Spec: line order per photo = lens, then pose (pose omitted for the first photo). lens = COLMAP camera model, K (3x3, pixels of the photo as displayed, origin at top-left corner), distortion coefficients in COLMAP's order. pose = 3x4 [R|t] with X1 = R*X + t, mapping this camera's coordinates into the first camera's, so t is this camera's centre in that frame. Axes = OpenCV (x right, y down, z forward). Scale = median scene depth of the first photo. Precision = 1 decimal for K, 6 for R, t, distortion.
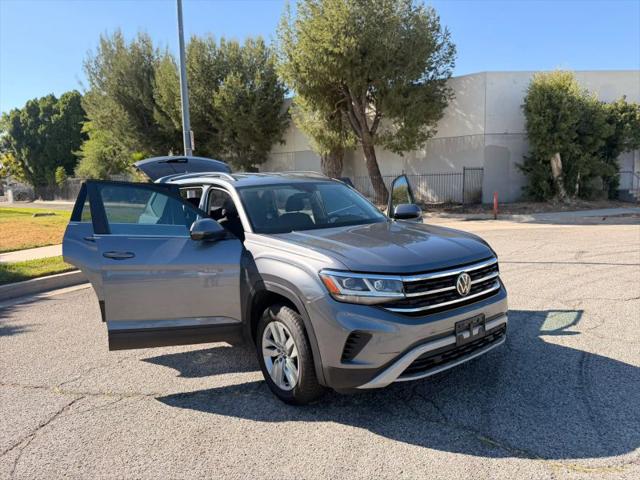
lens RADIAL K [[451.2, 0, 319.8], [0, 451.2, 242.0], [0, 0, 1]] dist [0.052241, -0.075321]
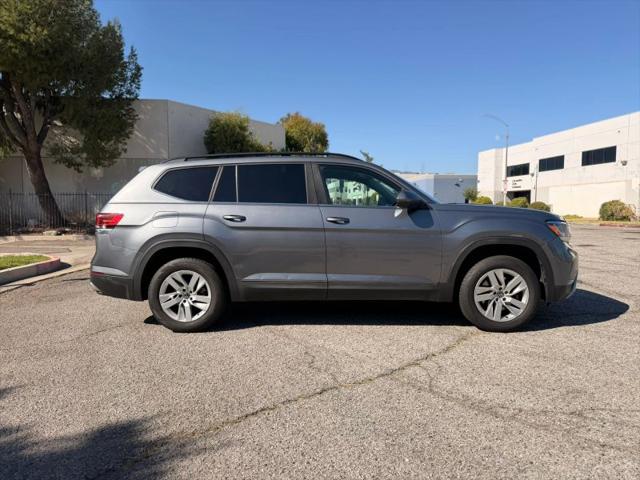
lens RADIAL K [[451.2, 0, 319.0], [0, 451.2, 240.6], [0, 0, 1]] dist [0.052241, -0.075321]
pose [[0.646857, -0.023365, 0.762253, -0.197042], [0.081014, 0.995980, -0.038219, 0.014978], [-0.758296, 0.086476, 0.646149, 0.076718]]
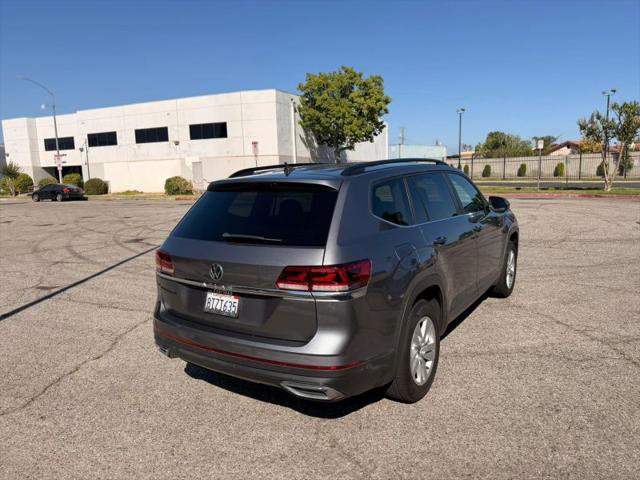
lens RADIAL K [[451.2, 0, 319.5], [0, 451.2, 245.8], [0, 0, 1]] dist [0.052241, -0.075321]
pose [[-0.321937, -0.110026, 0.940346, -0.210440], [0.161135, 0.972366, 0.168939, -0.036885], [-0.932948, 0.205910, -0.295311, 0.314874]]
